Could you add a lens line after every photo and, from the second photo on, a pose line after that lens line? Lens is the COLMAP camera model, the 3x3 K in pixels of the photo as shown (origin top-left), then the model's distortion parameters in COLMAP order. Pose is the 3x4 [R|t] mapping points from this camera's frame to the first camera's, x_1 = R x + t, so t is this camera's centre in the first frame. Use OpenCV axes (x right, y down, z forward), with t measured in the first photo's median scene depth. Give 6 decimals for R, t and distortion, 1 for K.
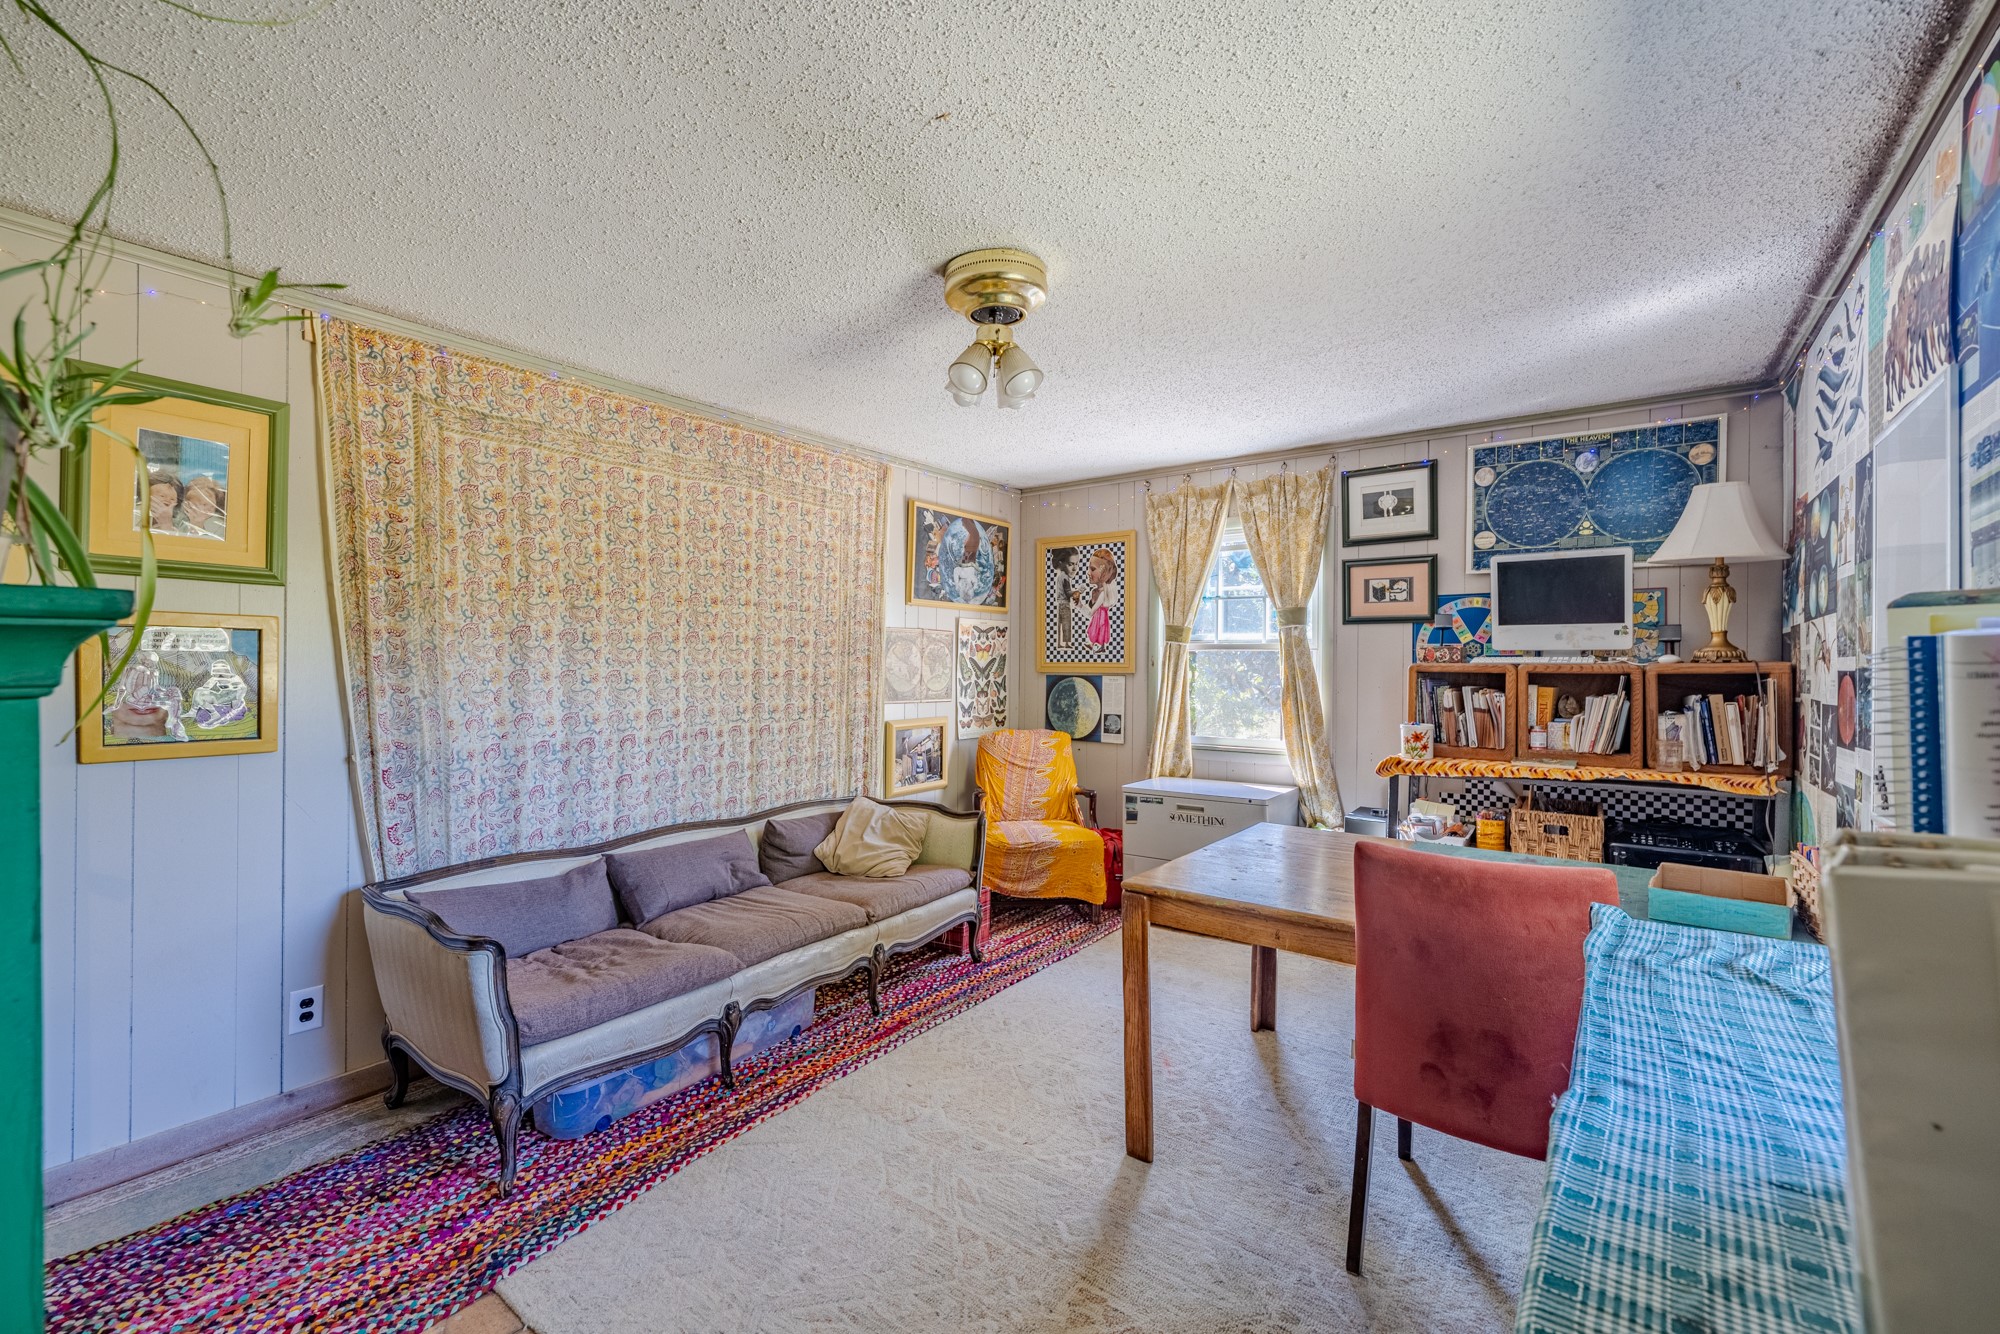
lens RADIAL K [[838.7, 0, 993.0], [0, 838.7, 667.1], [0, 0, 1]] dist [0.000916, -0.000162]
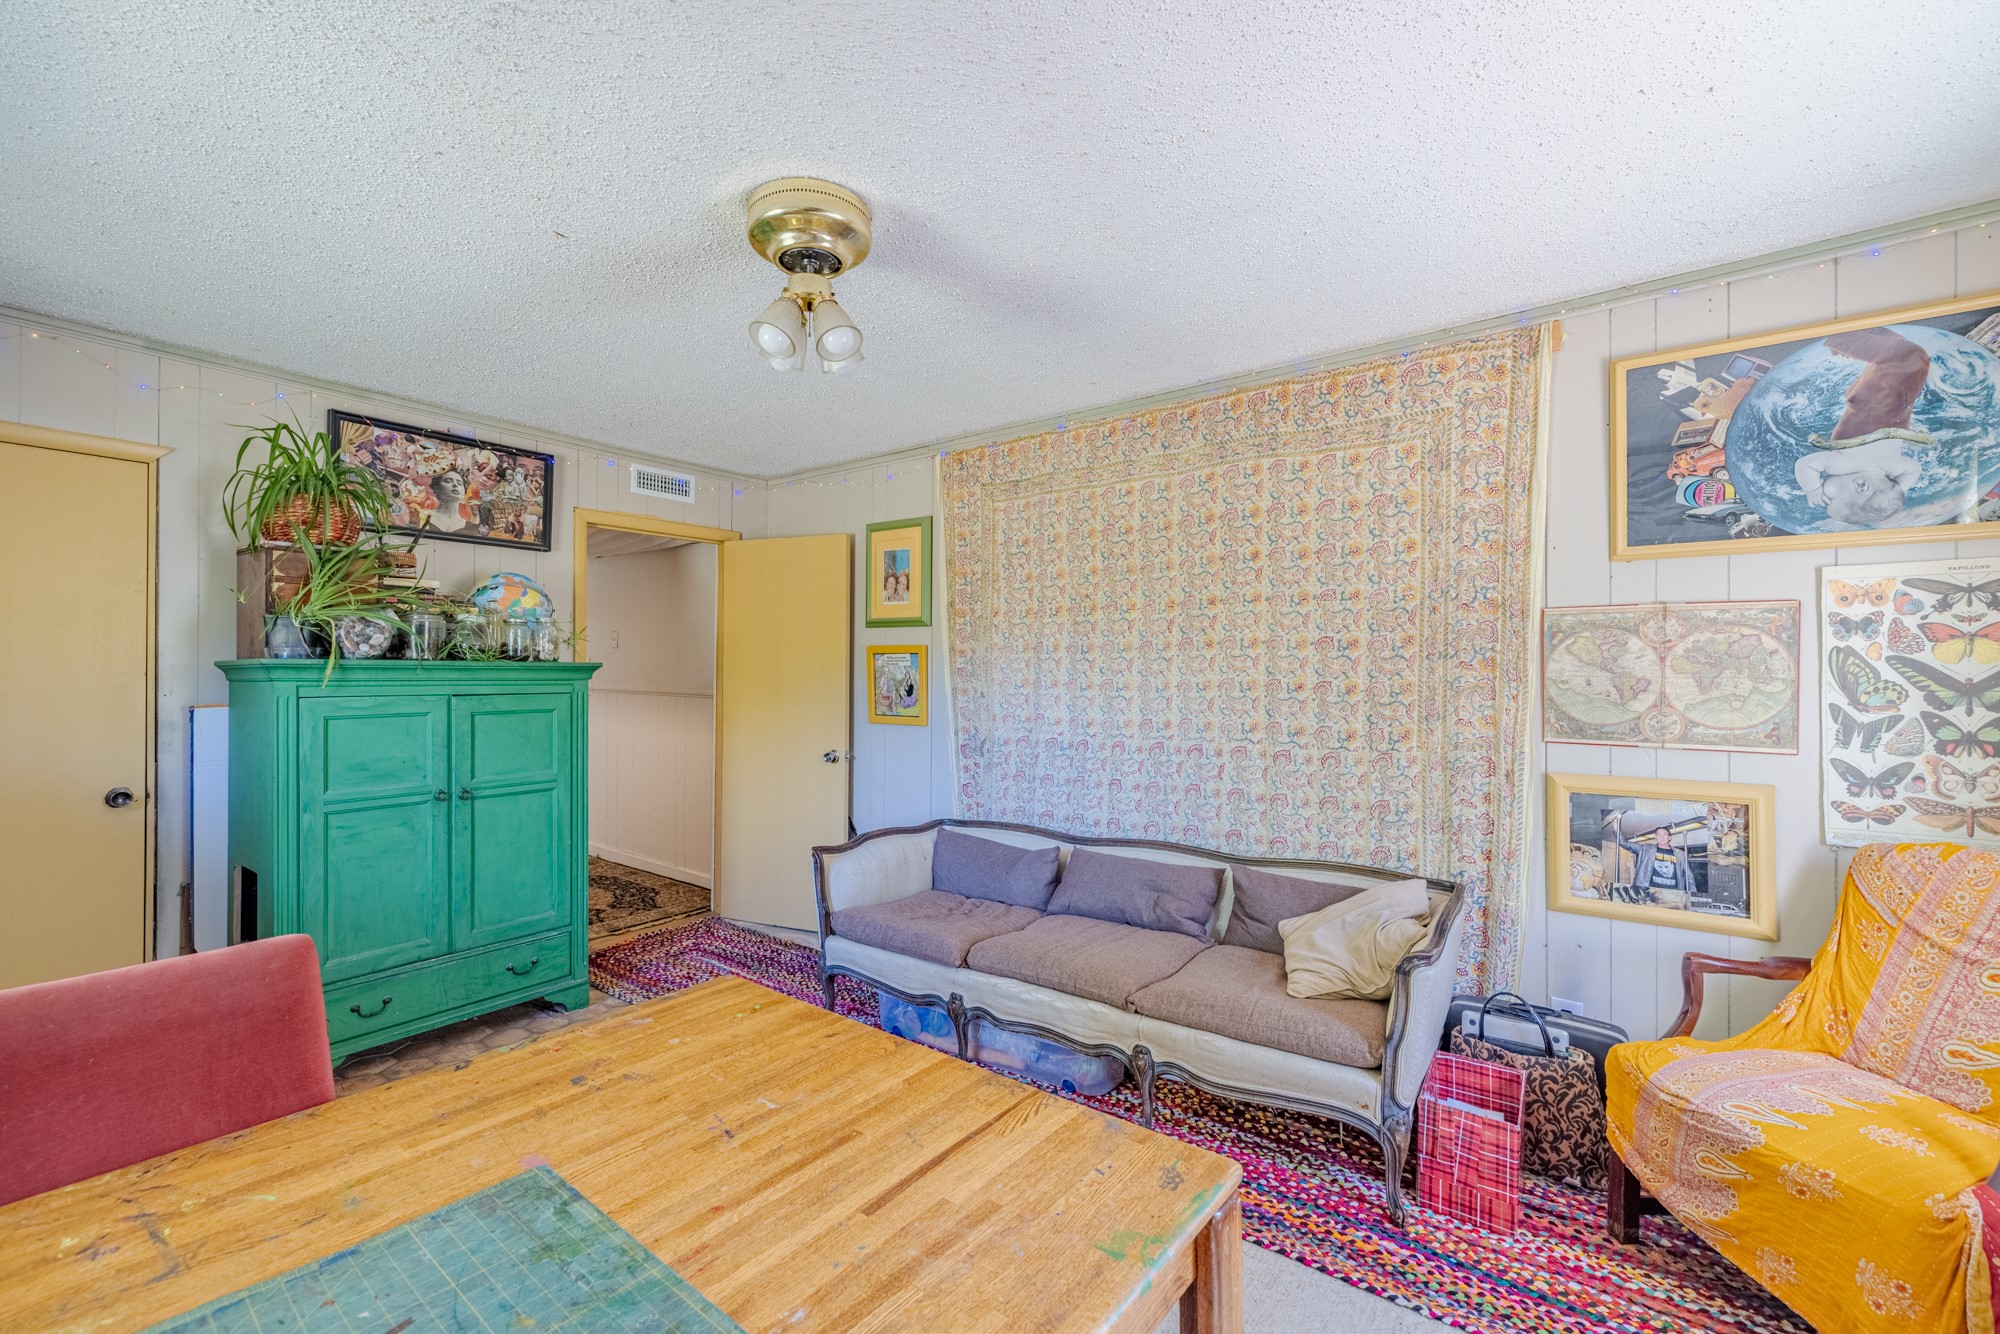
lens RADIAL K [[838.7, 0, 993.0], [0, 838.7, 667.1], [0, 0, 1]] dist [0.000916, -0.000162]
pose [[-0.007892, -0.008177, -0.999935, 0.571451], [-0.002631, 0.999963, -0.008157, -0.001974], [0.999965, 0.002566, -0.007913, 0.804796]]
